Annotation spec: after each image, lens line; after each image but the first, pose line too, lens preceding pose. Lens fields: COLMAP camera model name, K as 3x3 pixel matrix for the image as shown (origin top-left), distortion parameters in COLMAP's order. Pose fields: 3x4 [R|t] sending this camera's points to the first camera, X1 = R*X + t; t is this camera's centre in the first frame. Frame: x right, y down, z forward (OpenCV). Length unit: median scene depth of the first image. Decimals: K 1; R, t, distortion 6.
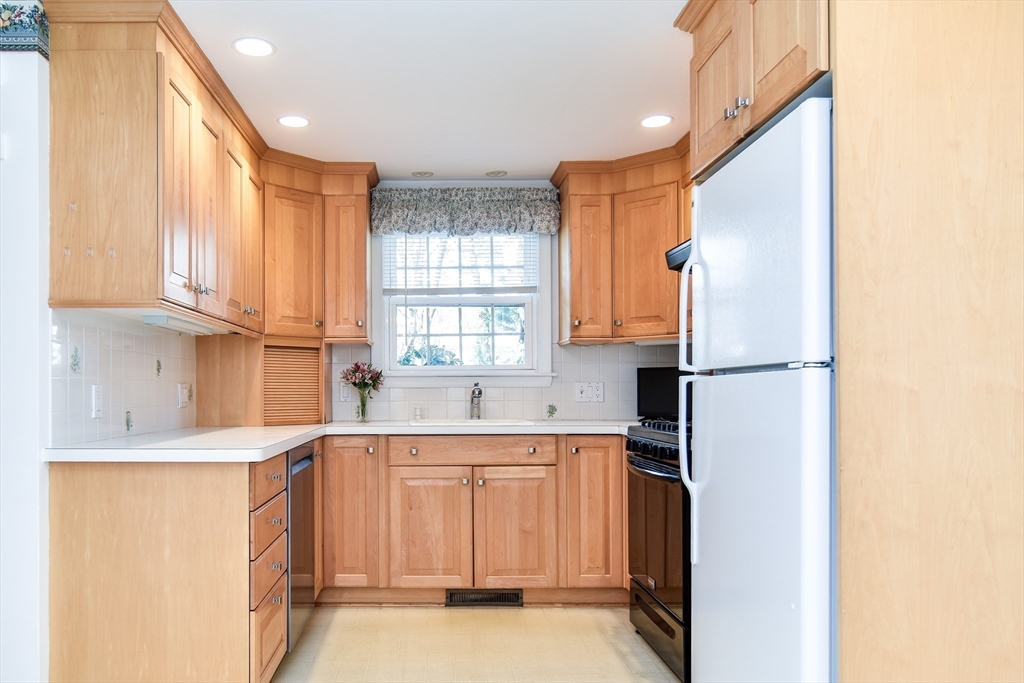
lens RADIAL K [[761.1, 0, 423.8], [0, 761.1, 387.0], [0, 0, 1]] dist [0.001744, -0.001536]
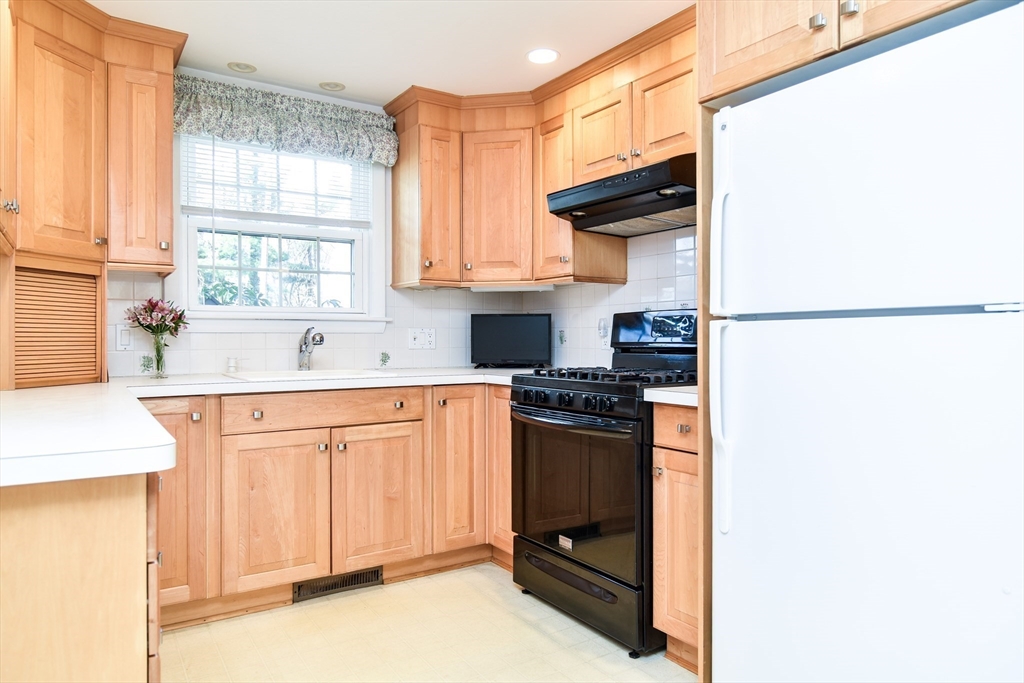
lens RADIAL K [[656.0, 0, 508.2], [0, 656.0, 338.1], [0, 0, 1]] dist [0.000771, -0.004838]
pose [[0.834429, 0.002389, 0.551110, -0.163865], [-0.005490, 0.999977, 0.003979, 0.002309], [-0.551087, -0.006346, 0.834423, 0.292105]]
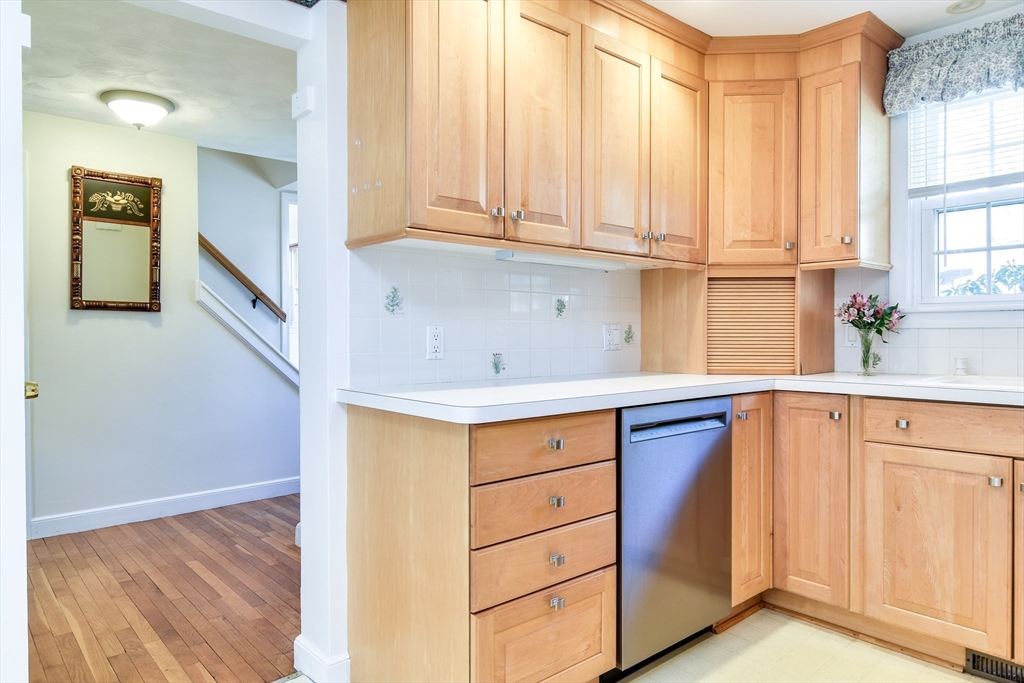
lens RADIAL K [[656.0, 0, 508.2], [0, 656.0, 338.1], [0, 0, 1]] dist [0.000771, -0.004838]
pose [[0.662428, 0.007889, -0.749084, 0.181440], [0.002324, 0.999918, 0.012586, 0.001810], [0.749122, -0.010078, 0.662356, 0.354201]]
